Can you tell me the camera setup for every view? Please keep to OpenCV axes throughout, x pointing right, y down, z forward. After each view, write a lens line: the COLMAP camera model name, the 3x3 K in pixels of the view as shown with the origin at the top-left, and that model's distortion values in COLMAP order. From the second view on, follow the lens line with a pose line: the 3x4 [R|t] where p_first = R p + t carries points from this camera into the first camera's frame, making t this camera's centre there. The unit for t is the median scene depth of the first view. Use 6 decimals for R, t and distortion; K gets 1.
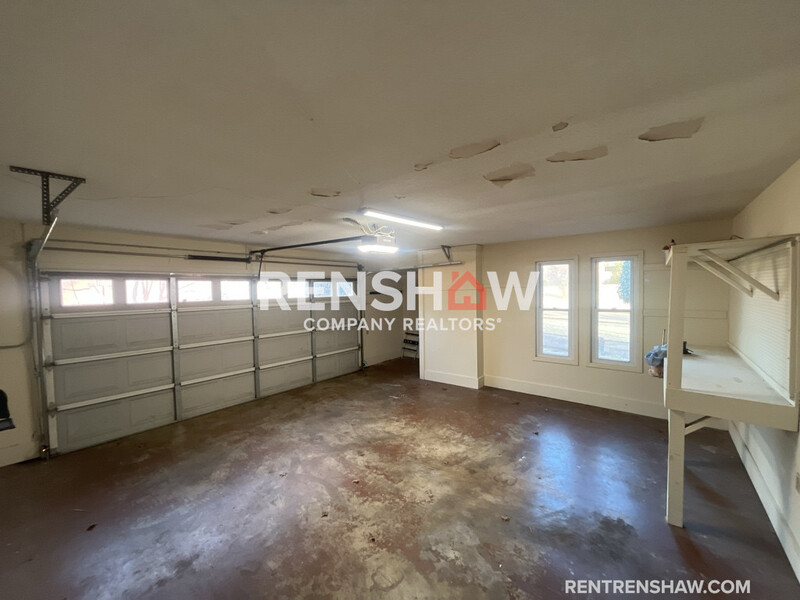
lens RADIAL K [[323.5, 0, 397.3], [0, 323.5, 302.4], [0, 0, 1]] dist [0.000554, -0.000252]
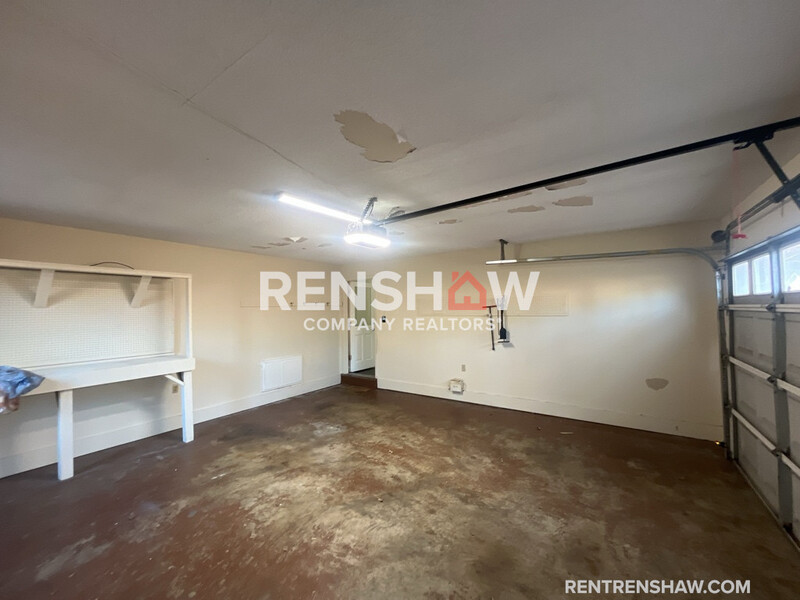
lens RADIAL K [[323.5, 0, 404.2], [0, 323.5, 300.7], [0, 0, 1]] dist [0.000554, -0.000252]
pose [[-0.993757, 0.033567, -0.106393, -0.058405], [0.032130, 0.999368, 0.015195, -0.017877], [0.106836, 0.011681, -0.994208, 1.838263]]
